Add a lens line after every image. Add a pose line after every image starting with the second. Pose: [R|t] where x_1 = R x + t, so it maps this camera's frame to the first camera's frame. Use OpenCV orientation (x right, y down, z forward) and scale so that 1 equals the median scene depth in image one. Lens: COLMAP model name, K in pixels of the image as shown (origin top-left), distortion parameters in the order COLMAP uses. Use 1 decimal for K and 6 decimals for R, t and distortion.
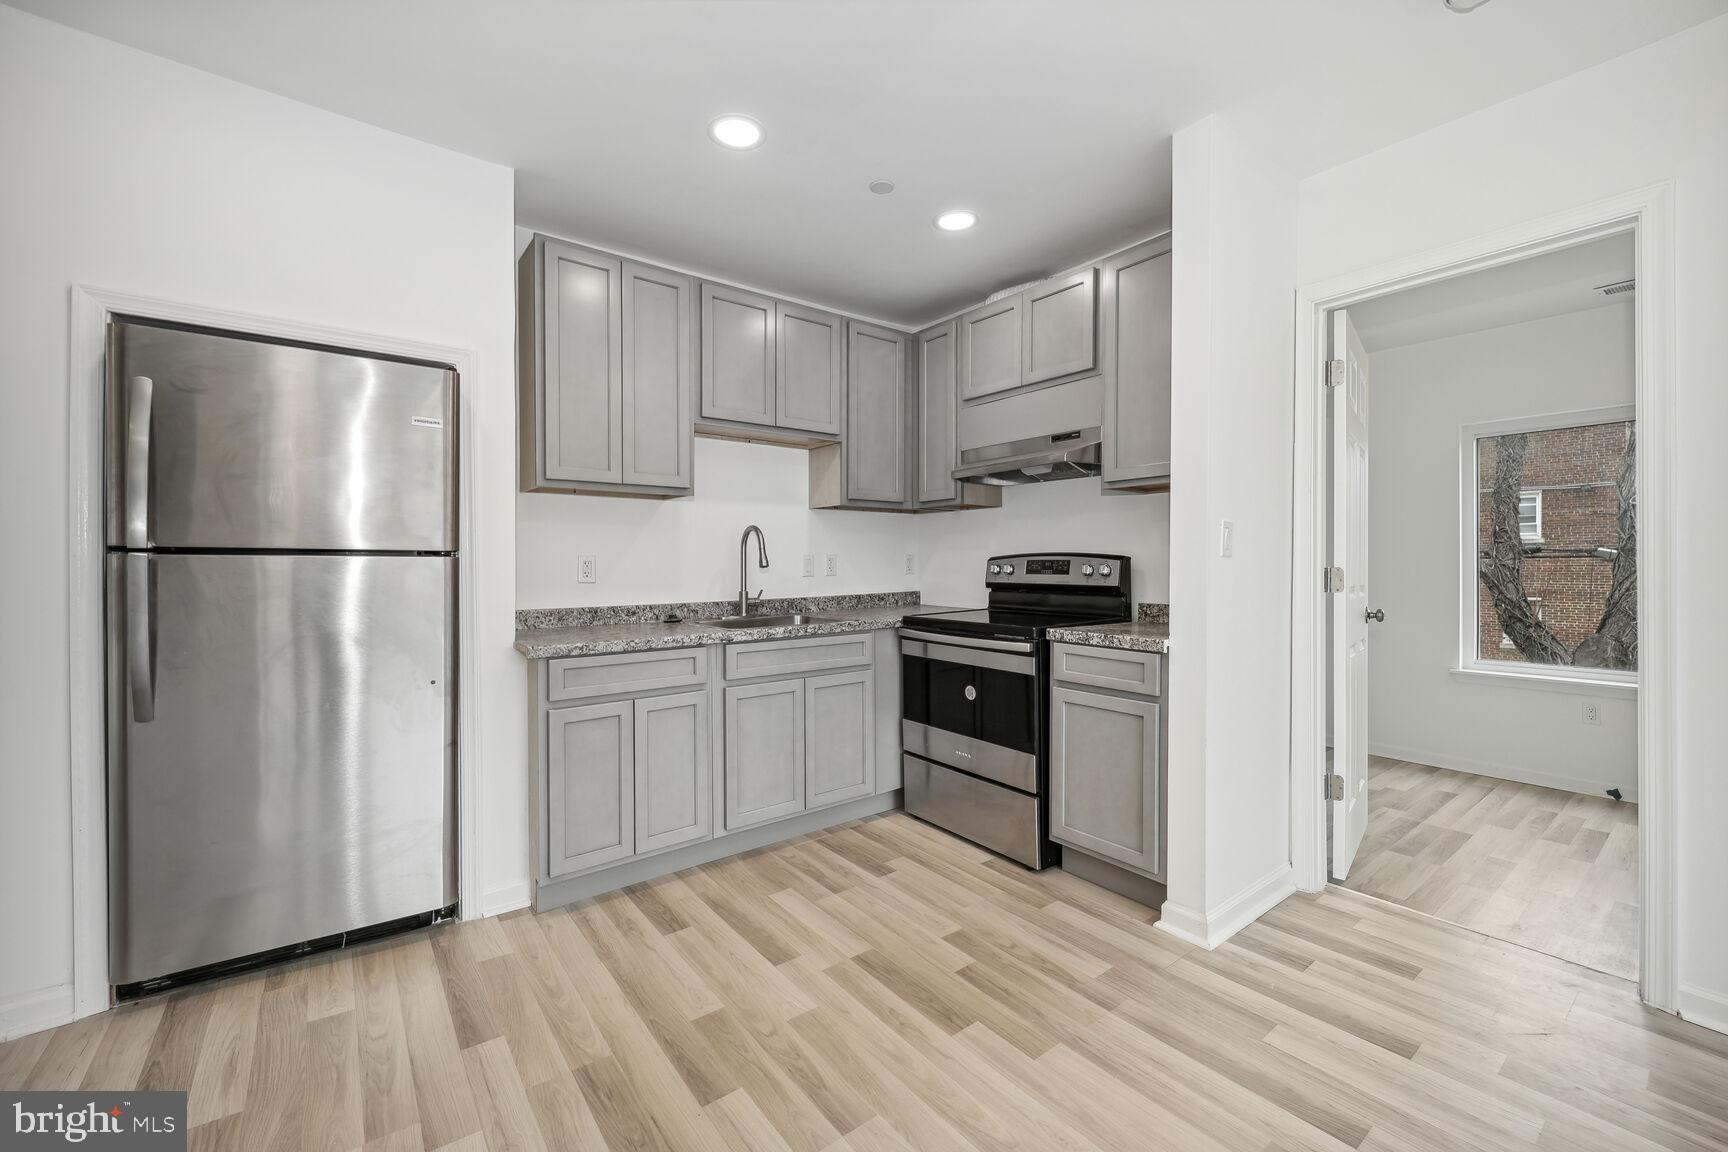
lens RADIAL K [[698.8, 0, 855.6], [0, 698.8, 554.6], [0, 0, 1]] dist [-0.000047, -0.001622]
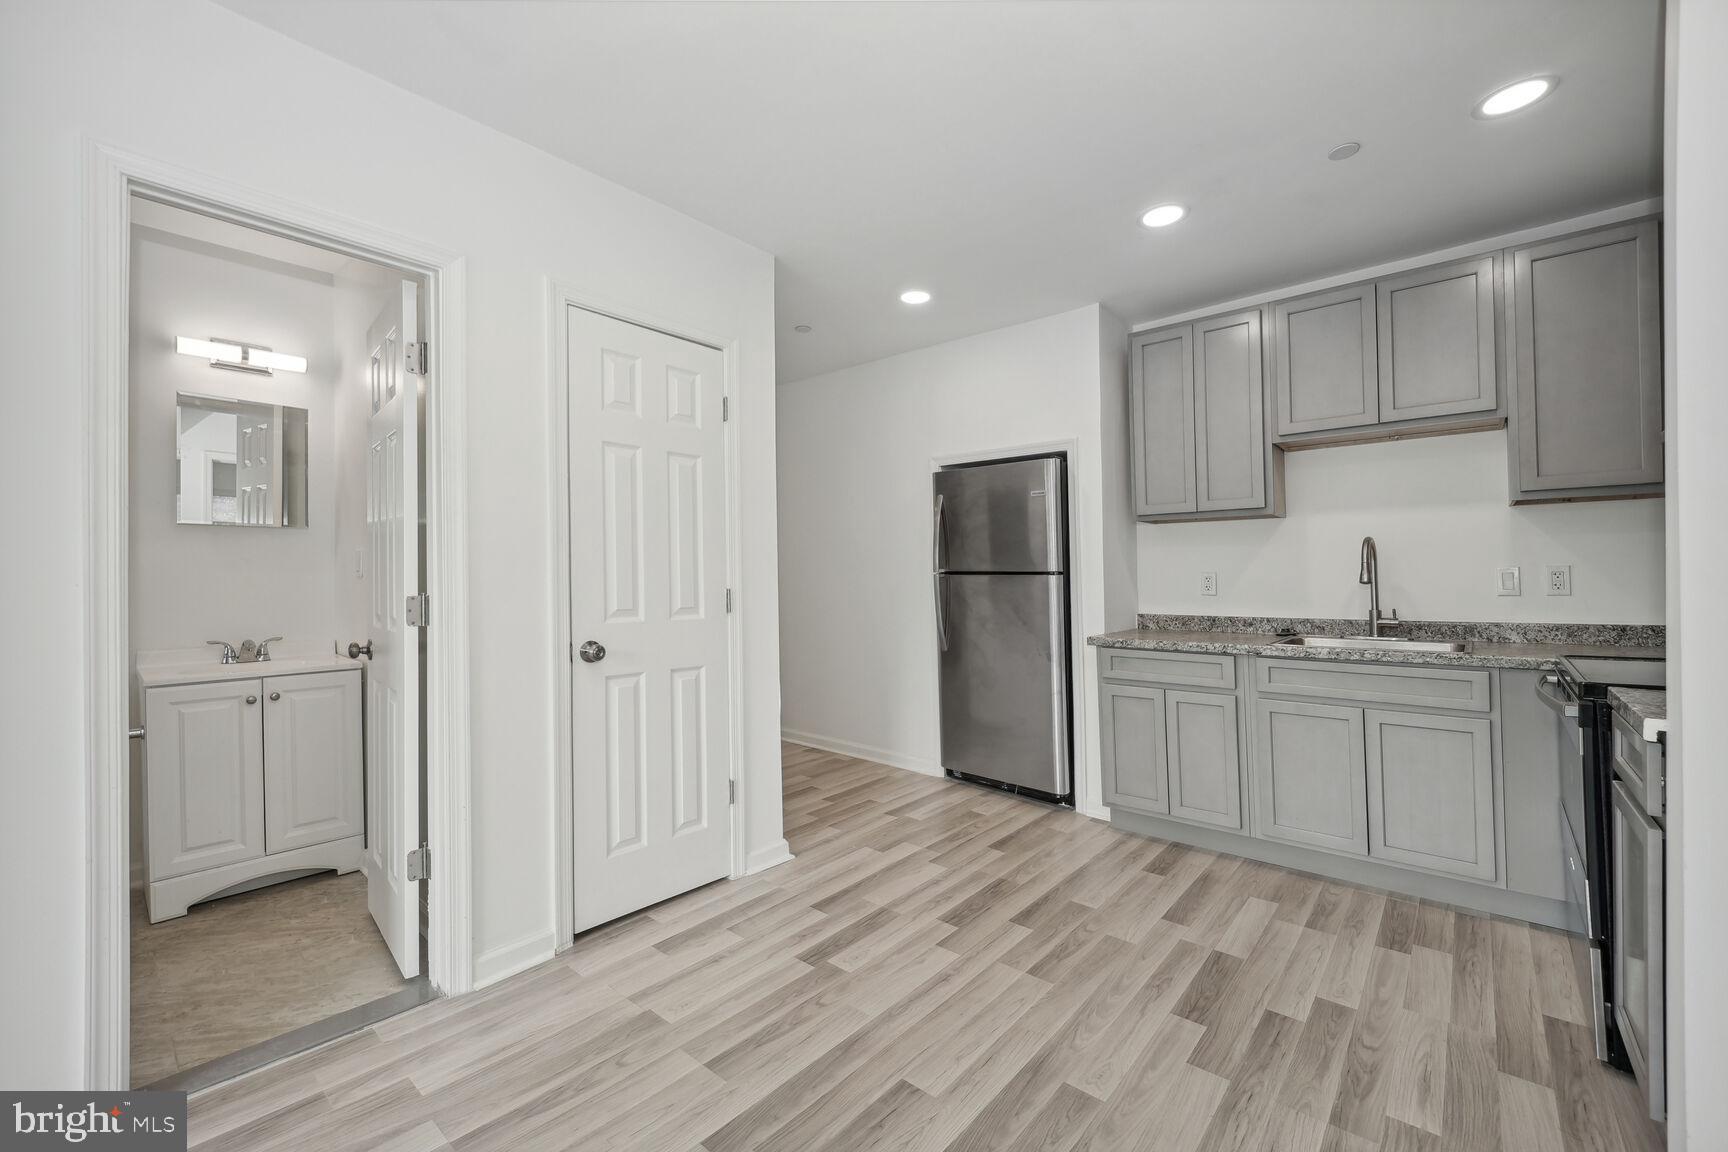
lens RADIAL K [[698.8, 0, 858.9], [0, 698.8, 570.8], [0, 0, 1]] dist [-0.000047, -0.001622]
pose [[0.193461, -0.006930, -0.981084, 0.821682], [0.015435, 0.999873, -0.004019, -0.007102], [0.980987, -0.014366, 0.193543, 0.231458]]
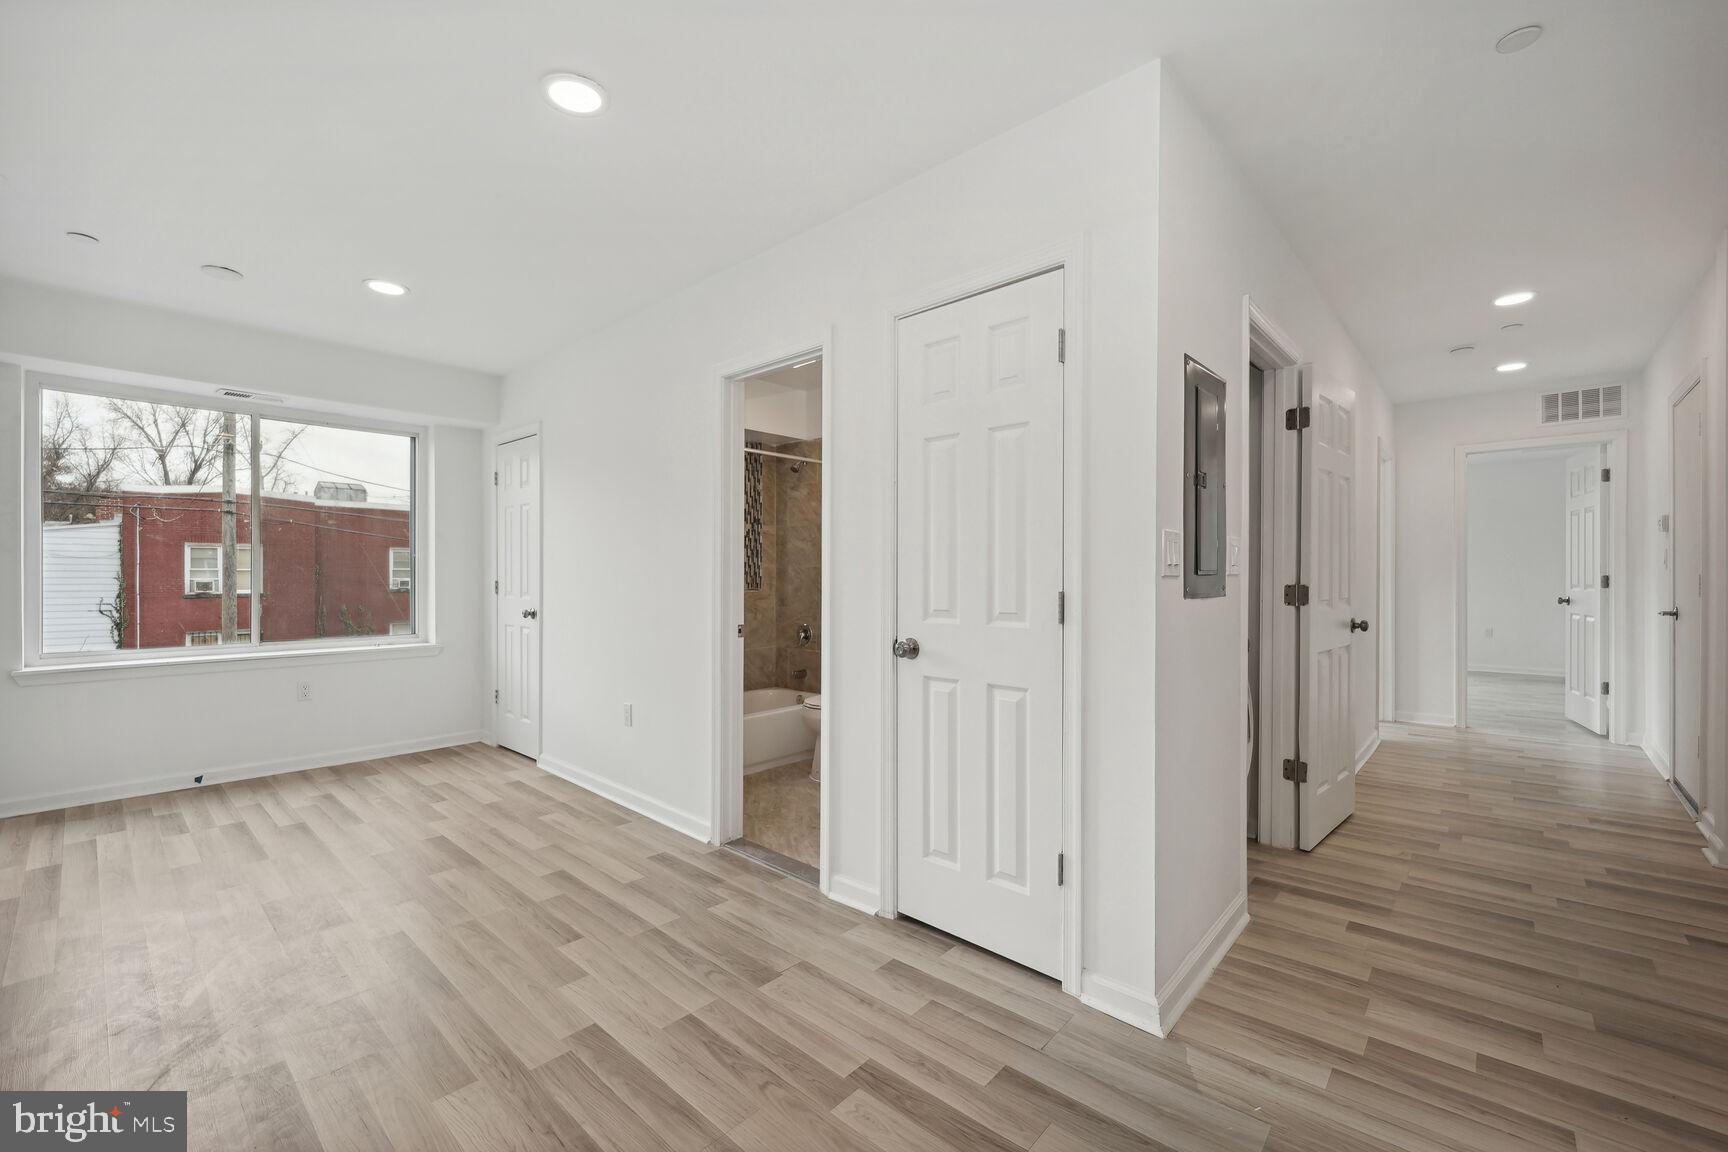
lens RADIAL K [[698.8, 0, 855.9], [0, 698.8, 582.3], [0, 0, 1]] dist [-0.000047, -0.001622]
pose [[-0.983316, 0.000960, -0.181902, 0.040323], [0.004041, 0.999855, -0.016567, 0.017541], [0.181860, -0.017026, -0.983177, 1.034793]]
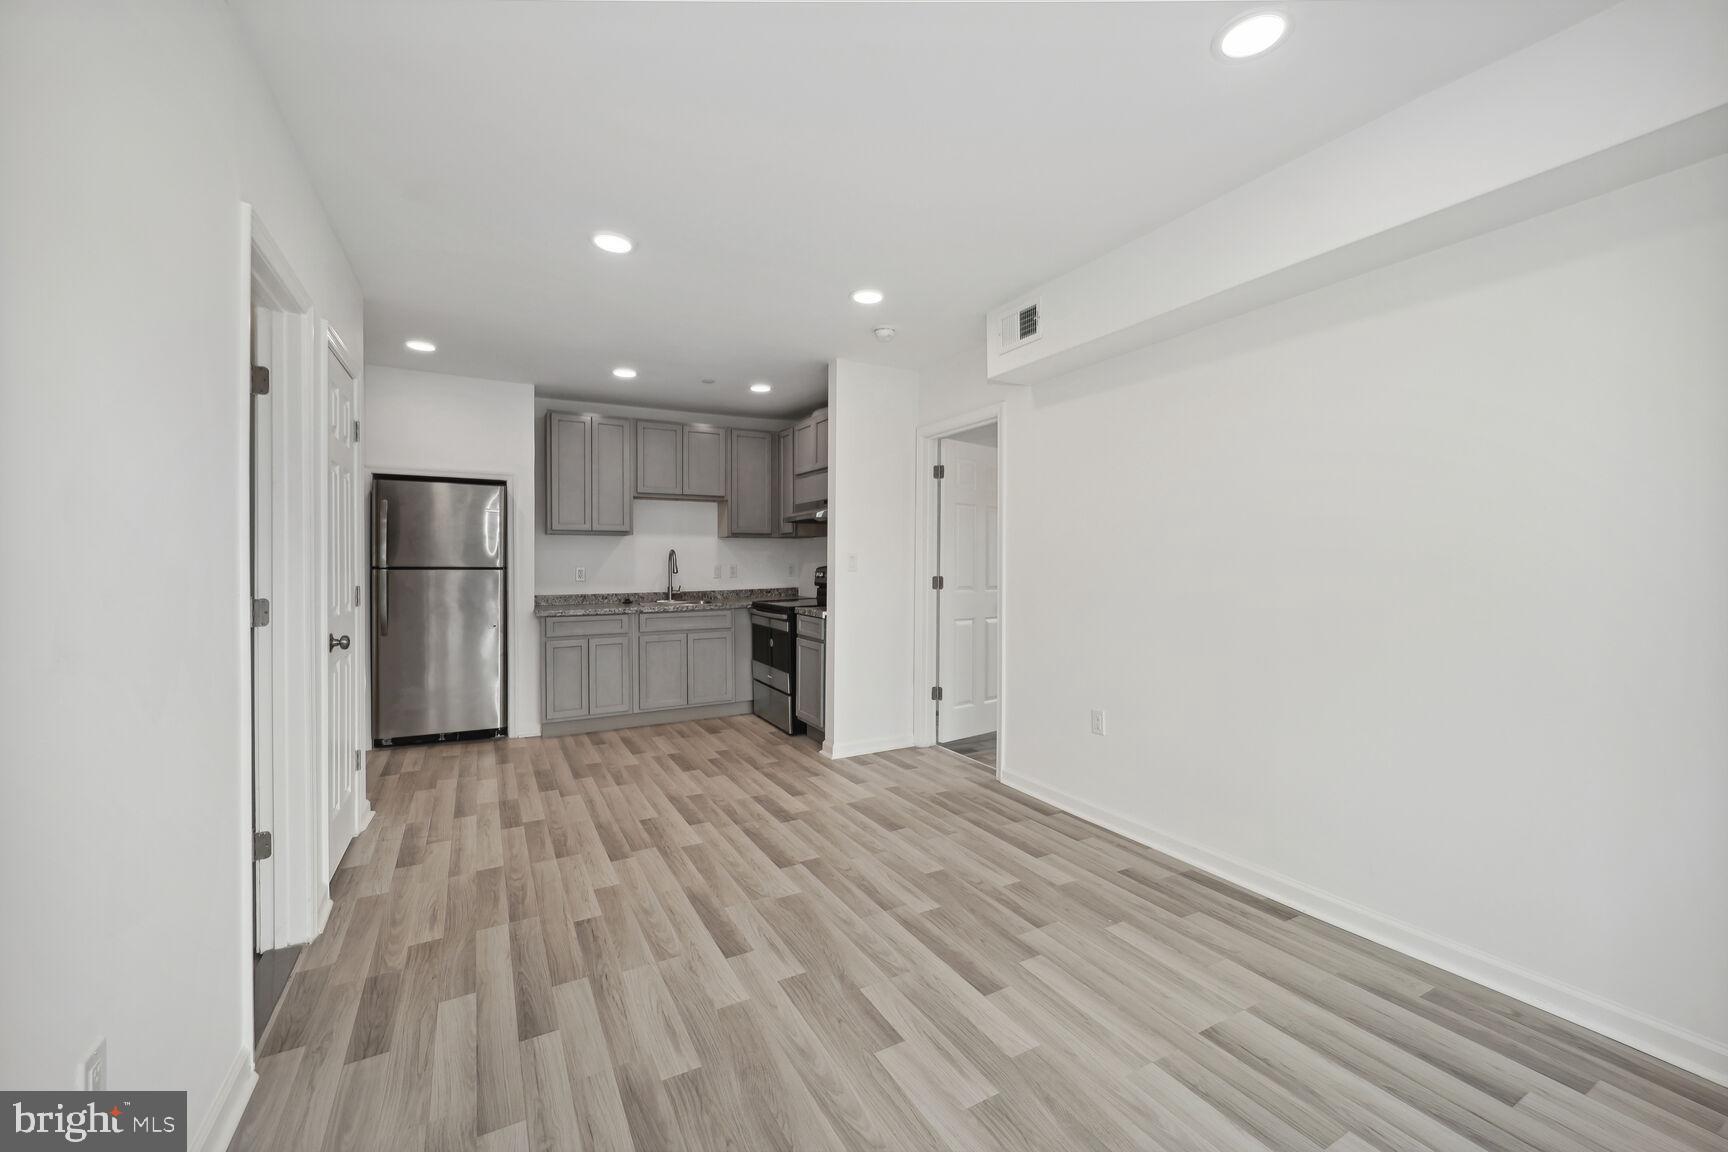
lens RADIAL K [[698.8, 0, 859.7], [0, 698.8, 552.6], [0, 0, 1]] dist [-0.000047, -0.001622]
pose [[0.988747, 0.001503, -0.149588, 0.799901], [-0.001128, 0.999996, 0.002593, -0.053574], [0.149591, -0.002395, 0.988745, -0.938977]]
